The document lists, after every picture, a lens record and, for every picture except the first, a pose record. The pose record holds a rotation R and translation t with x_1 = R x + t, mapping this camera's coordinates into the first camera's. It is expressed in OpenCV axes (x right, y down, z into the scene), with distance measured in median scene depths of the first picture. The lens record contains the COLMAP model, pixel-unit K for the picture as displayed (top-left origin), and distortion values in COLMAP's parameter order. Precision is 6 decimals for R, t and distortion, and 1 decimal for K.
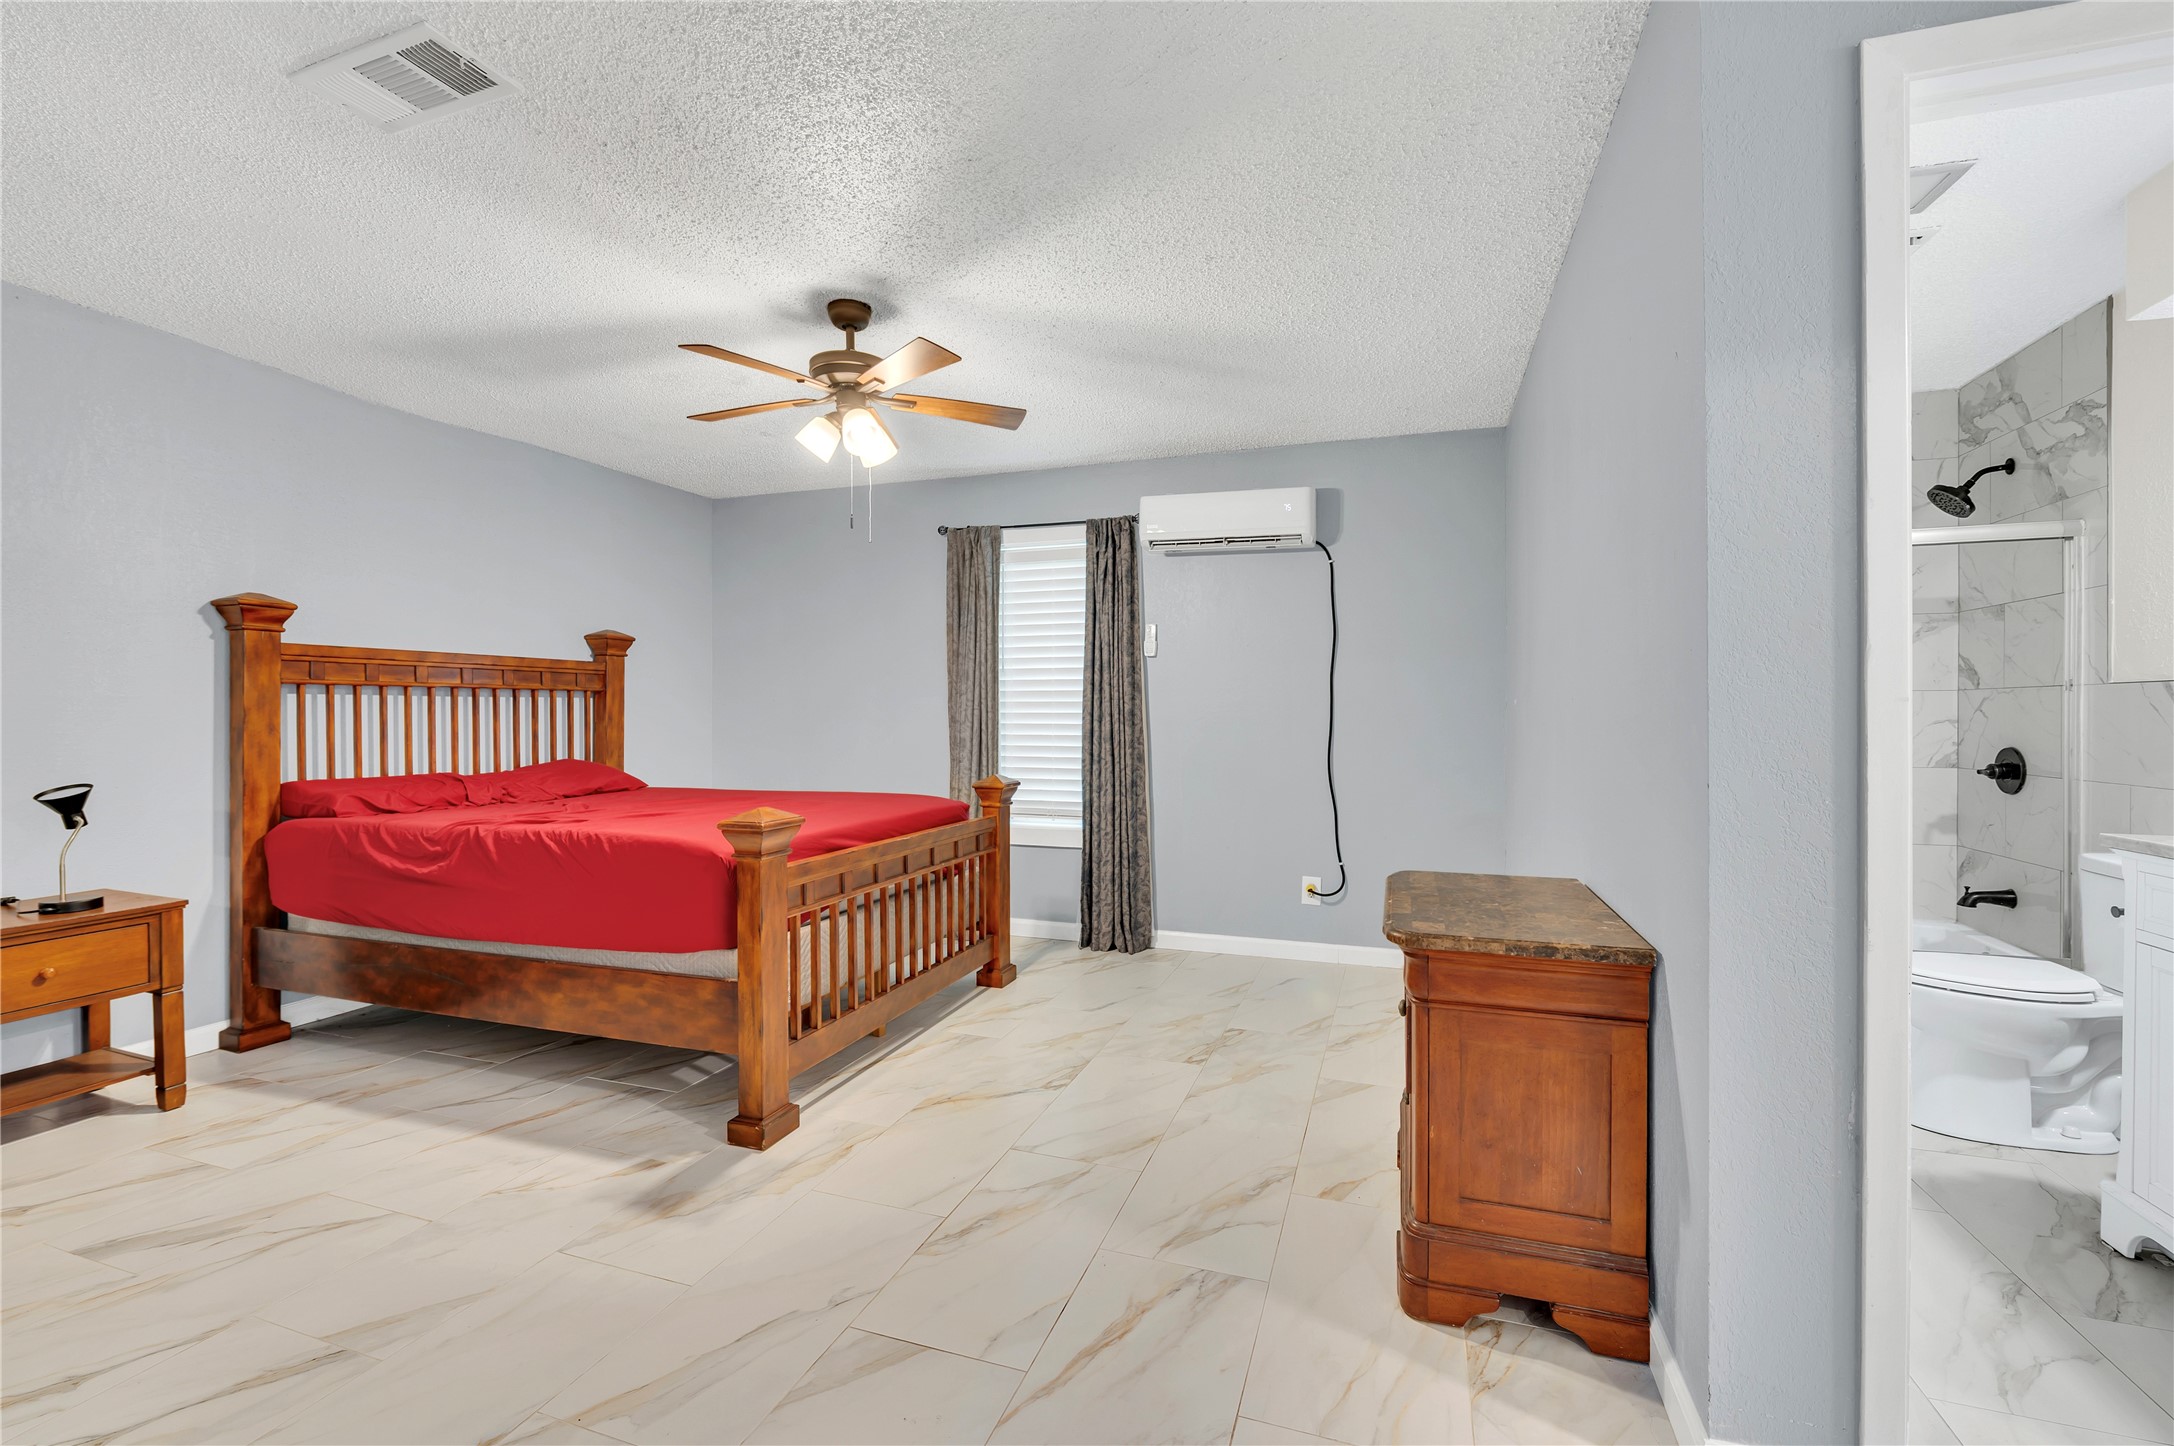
lens RADIAL K [[928.2, 0, 1087.0], [0, 928.2, 723.0], [0, 0, 1]] dist [-0.010226, -0.000418]
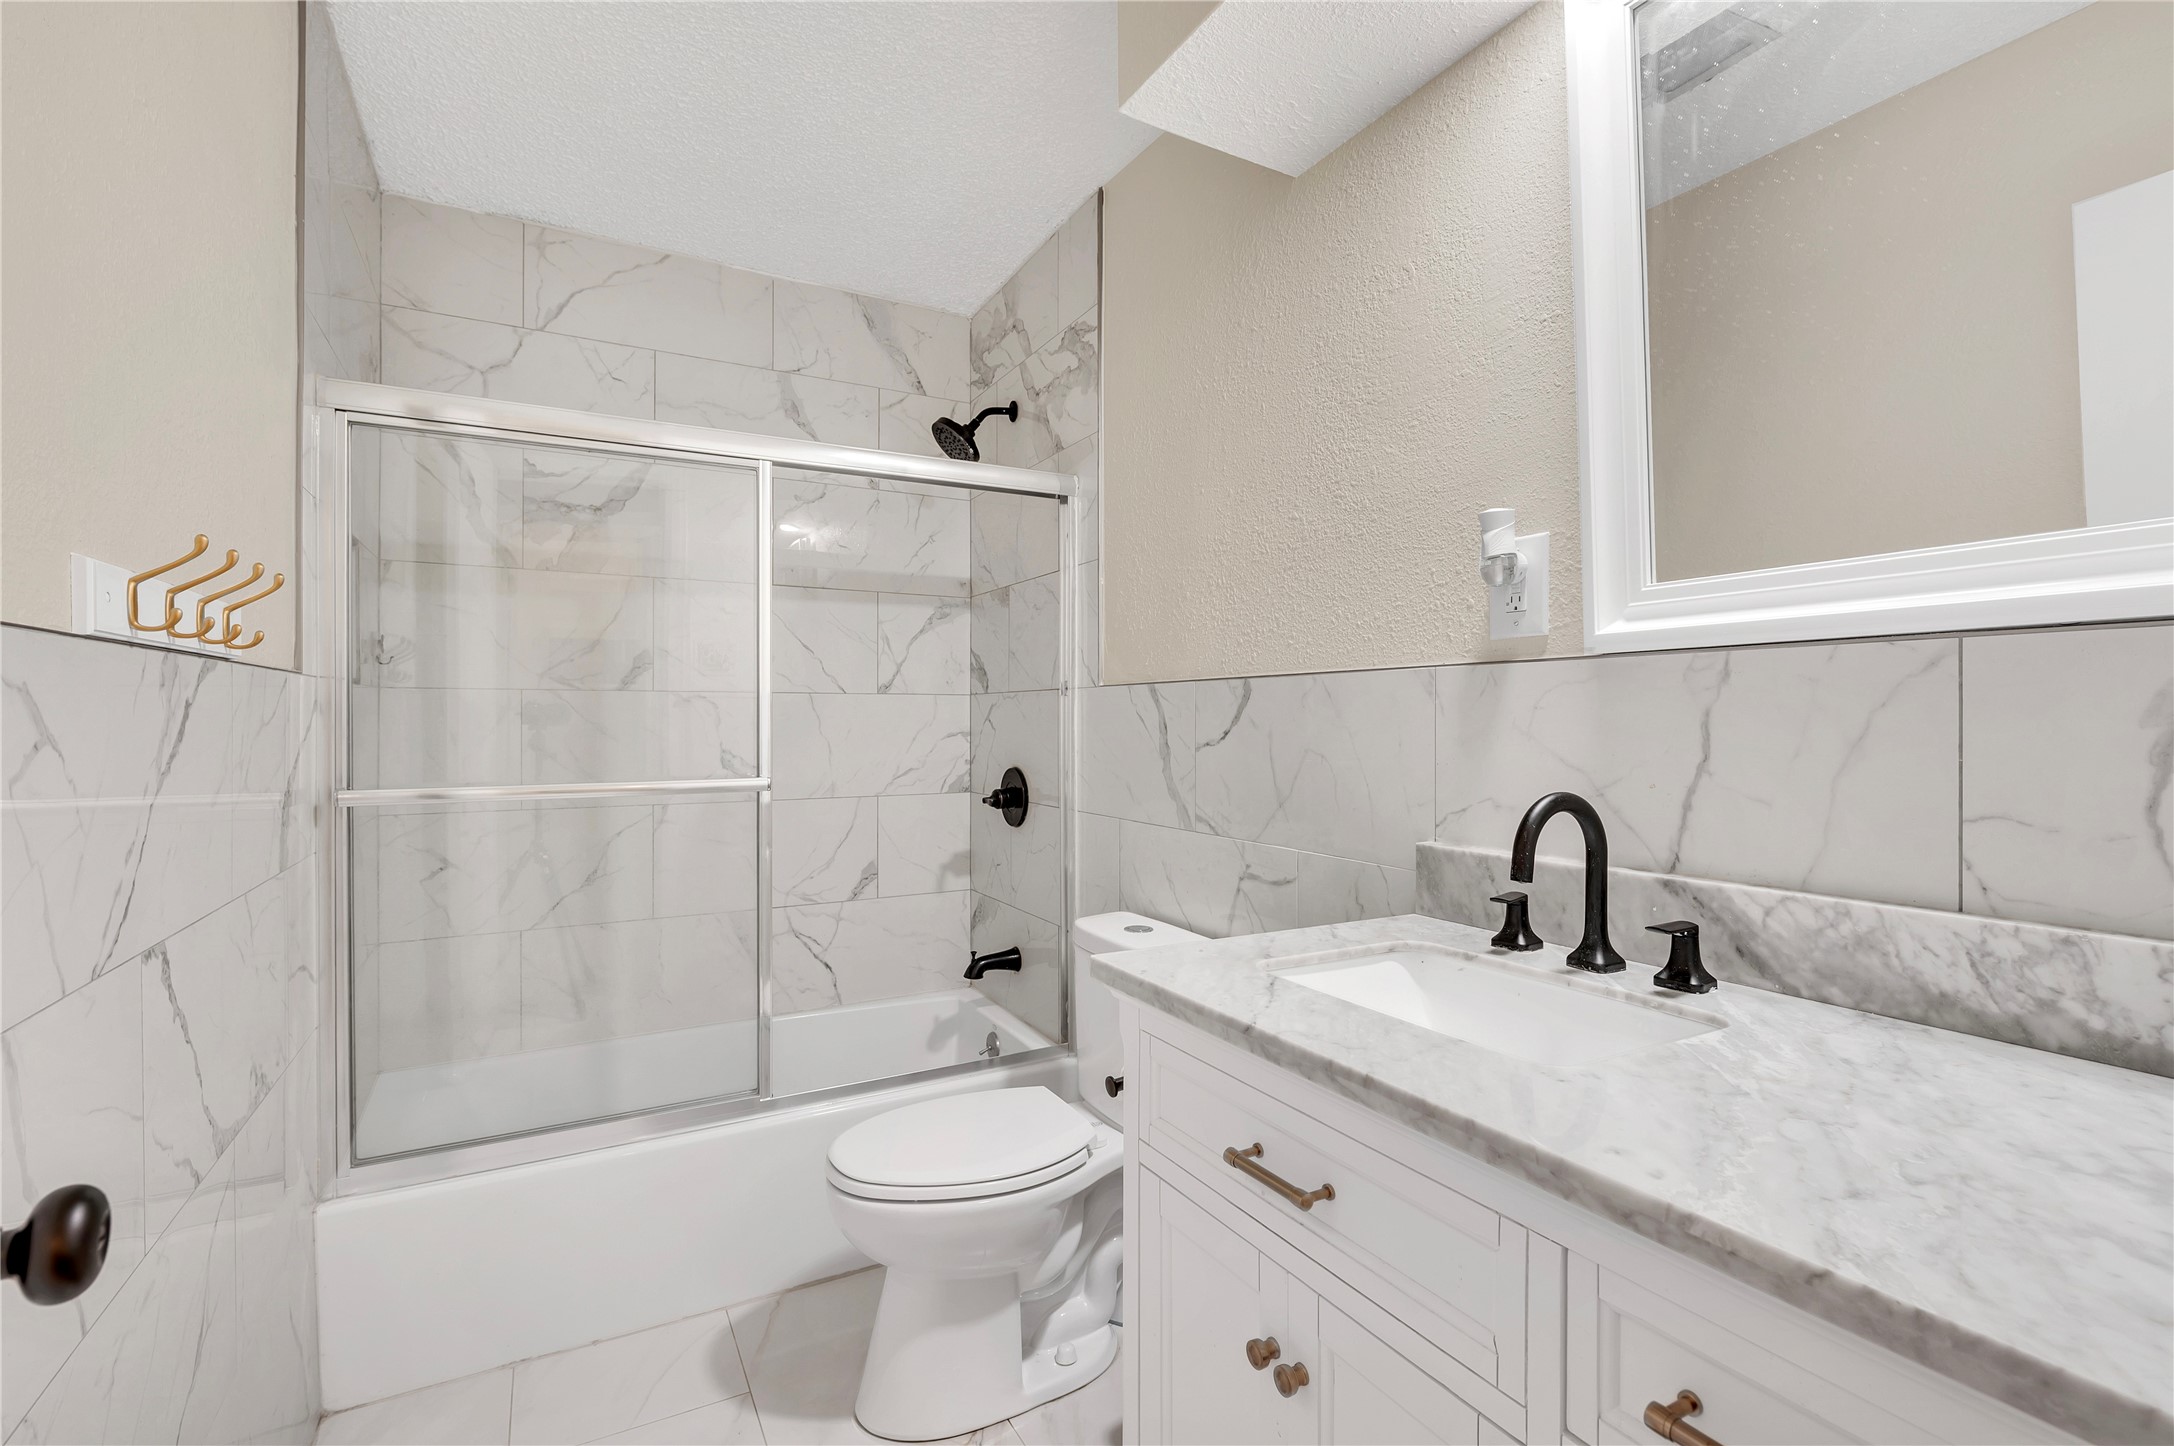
lens RADIAL K [[934.2, 0, 1089.1], [0, 934.2, 717.1], [0, 0, 1]] dist [-0.003770, -0.000406]
pose [[0.676559, 0.007728, 0.736348, 0.459060], [0.004499, 0.999883, -0.014628, -0.004492], [-0.736375, 0.013210, 0.676445, 0.410537]]
